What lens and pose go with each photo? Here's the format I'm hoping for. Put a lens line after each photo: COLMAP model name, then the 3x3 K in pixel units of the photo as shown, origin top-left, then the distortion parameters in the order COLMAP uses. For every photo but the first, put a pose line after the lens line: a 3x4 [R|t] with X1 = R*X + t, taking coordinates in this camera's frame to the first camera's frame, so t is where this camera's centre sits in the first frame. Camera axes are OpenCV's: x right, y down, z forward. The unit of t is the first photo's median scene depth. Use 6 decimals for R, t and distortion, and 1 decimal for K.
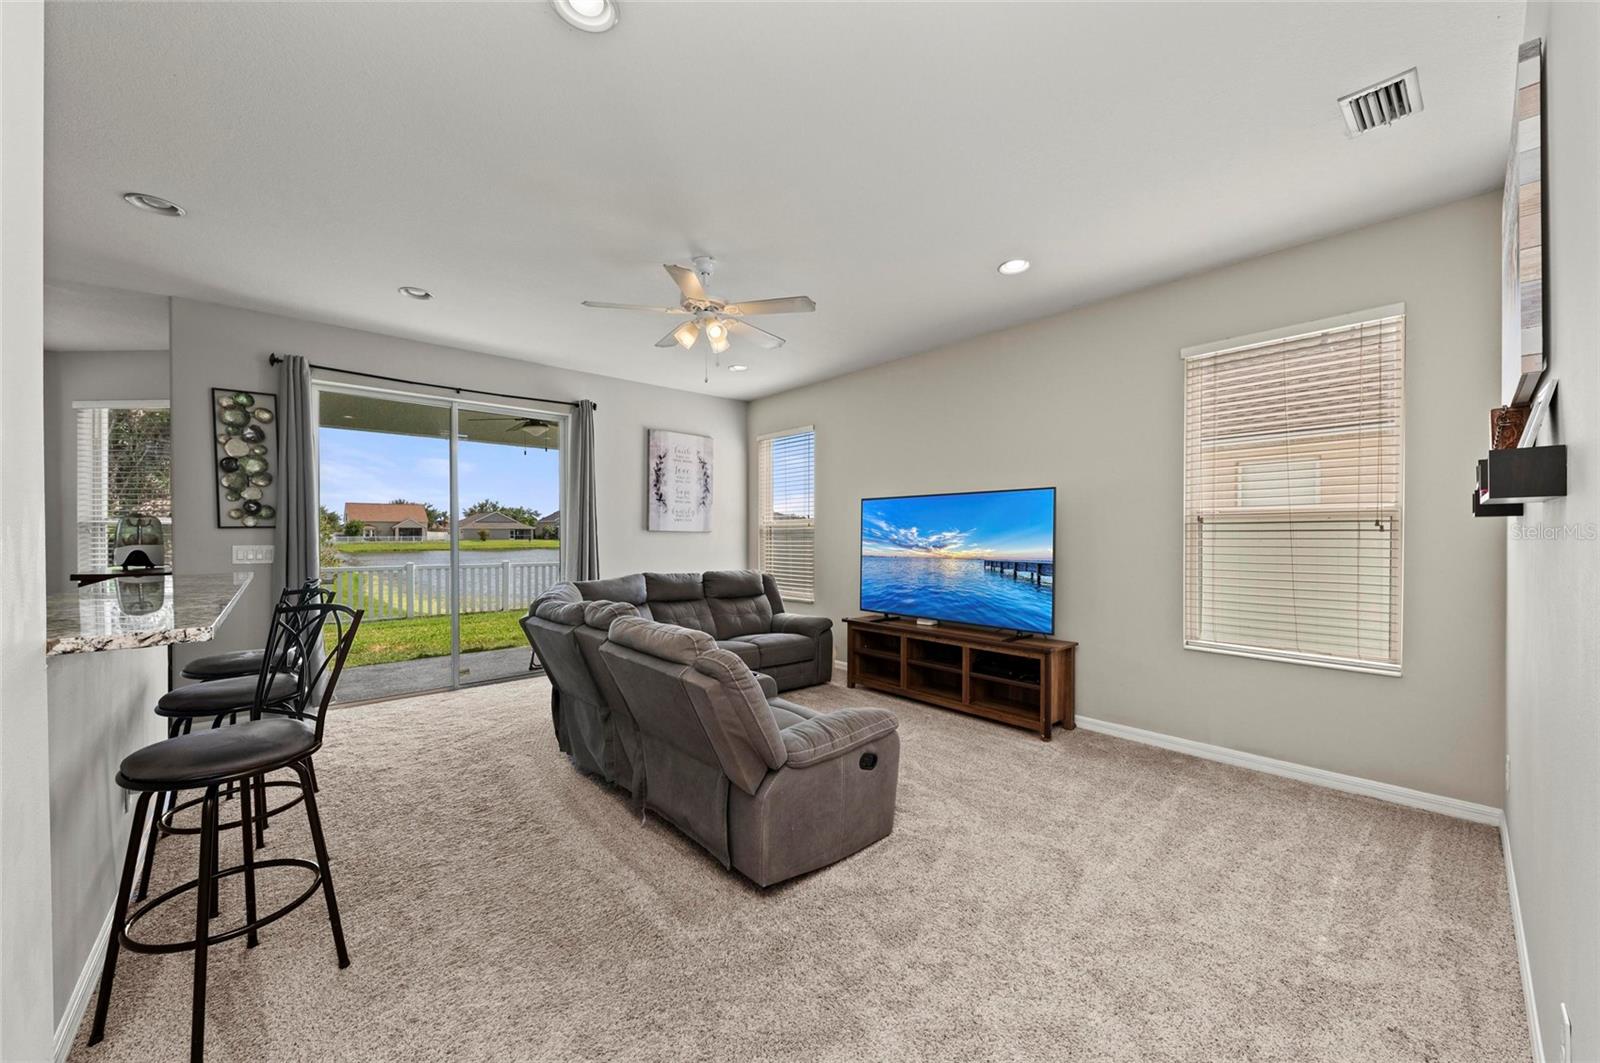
lens RADIAL K [[589.7, 0, 806.8], [0, 589.7, 537.7], [0, 0, 1]] dist [-0.000168, -0.000105]
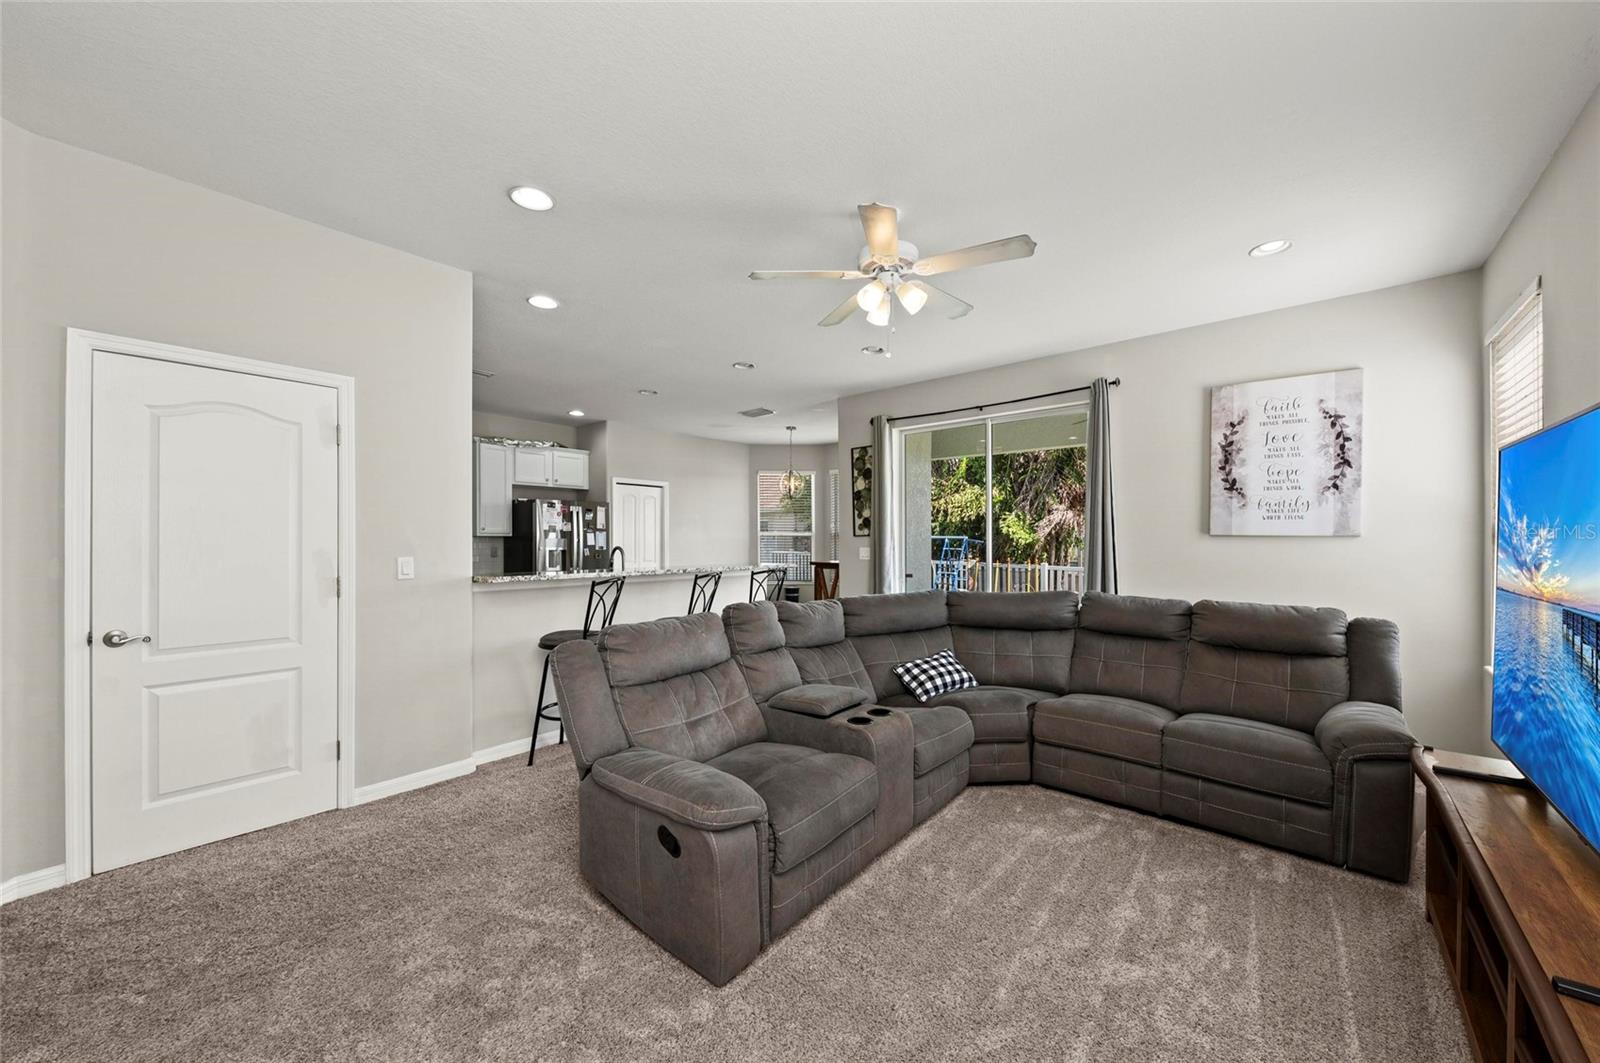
lens RADIAL K [[589.7, 0, 810.9], [0, 589.7, 540.2], [0, 0, 1]] dist [-0.000168, -0.000105]
pose [[0.128584, 0.002218, -0.991696, 0.352507], [-0.003437, 0.999992, 0.001791, -0.005453], [0.991693, 0.003178, 0.128591, 0.441216]]
